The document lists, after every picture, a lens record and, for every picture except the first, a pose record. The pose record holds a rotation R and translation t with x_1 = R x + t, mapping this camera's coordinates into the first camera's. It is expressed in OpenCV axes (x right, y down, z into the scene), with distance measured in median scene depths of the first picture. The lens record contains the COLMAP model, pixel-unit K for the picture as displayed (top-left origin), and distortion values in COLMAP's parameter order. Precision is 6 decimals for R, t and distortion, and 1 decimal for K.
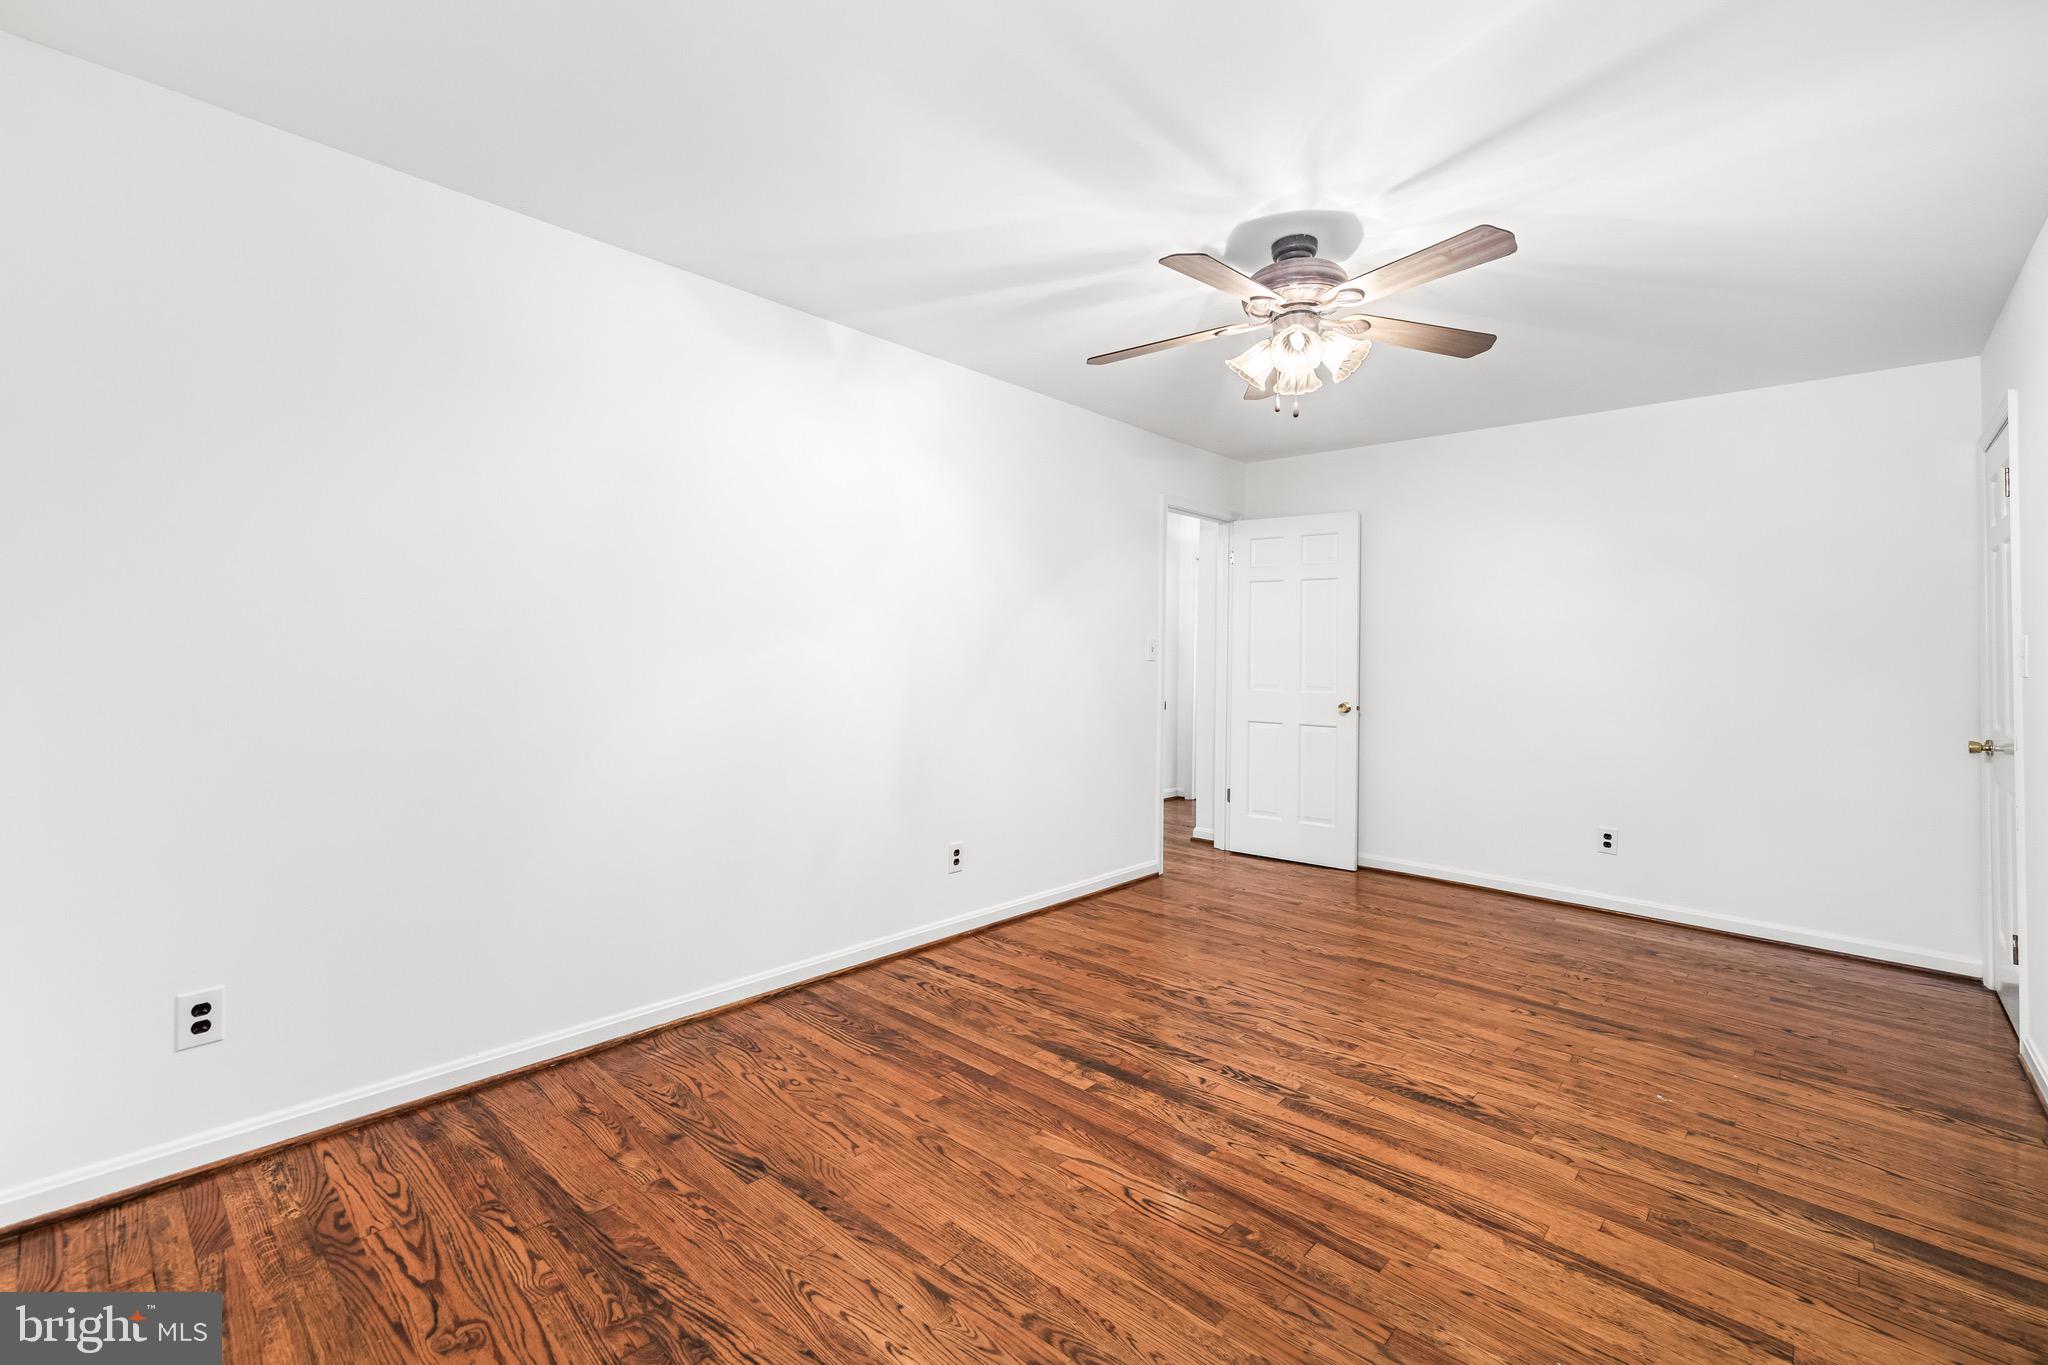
lens RADIAL K [[871.5, 0, 1030.6], [0, 871.5, 676.9], [0, 0, 1]] dist [0.003426, 0.000440]
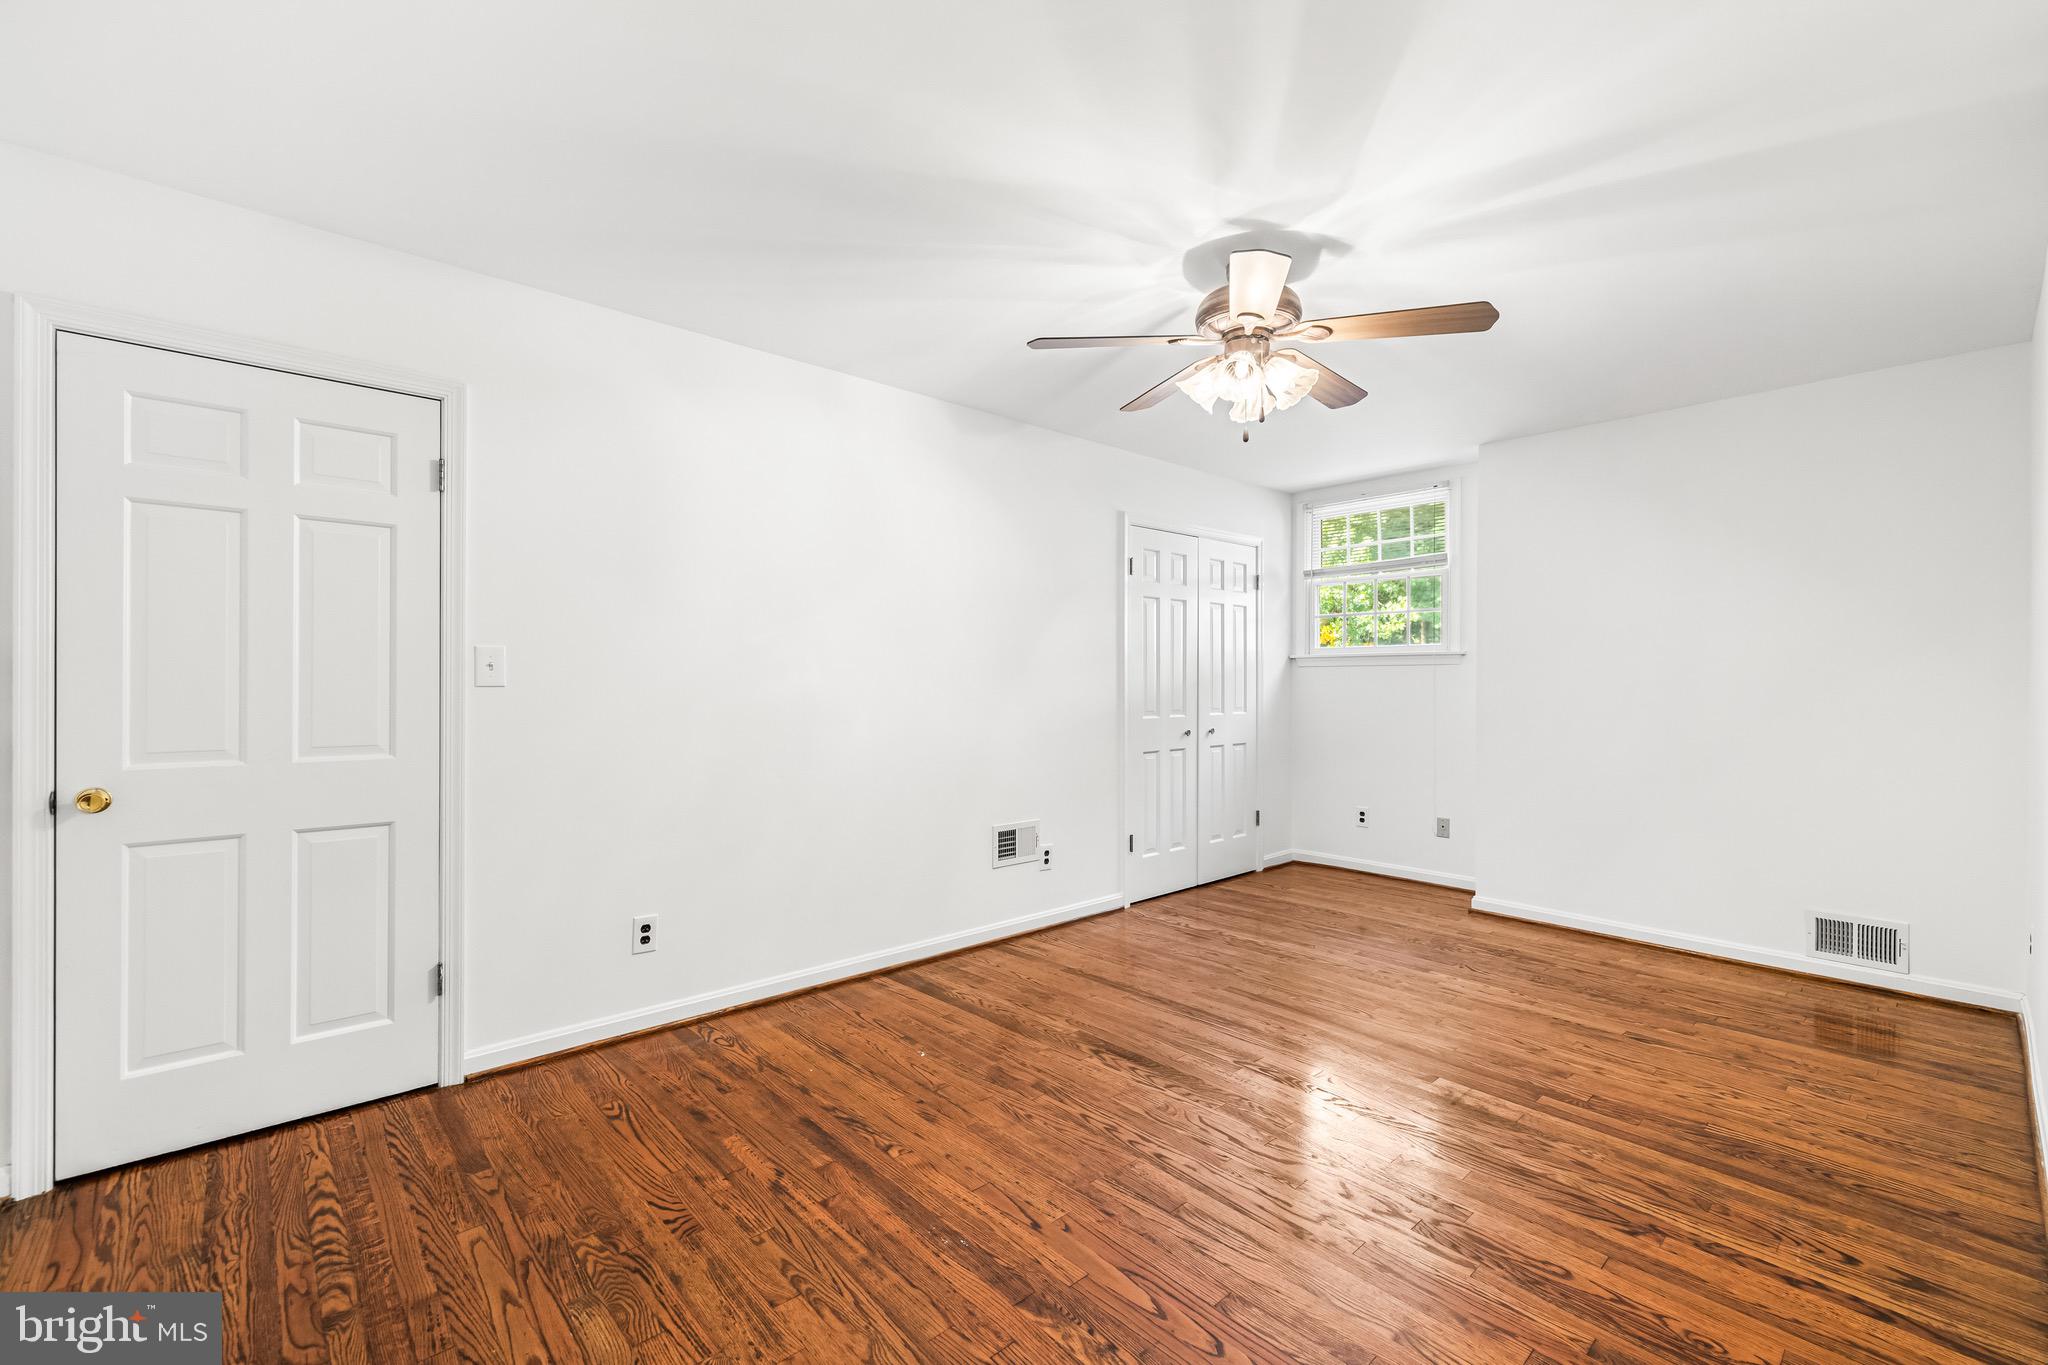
lens RADIAL K [[871.5, 0, 1022.1], [0, 871.5, 677.2], [0, 0, 1]] dist [0.003426, 0.000440]
pose [[-0.995163, -0.019049, 0.096371, 0.426578], [-0.017041, 0.999621, 0.021616, -0.041333], [-0.096746, 0.019870, -0.995111, 1.863351]]
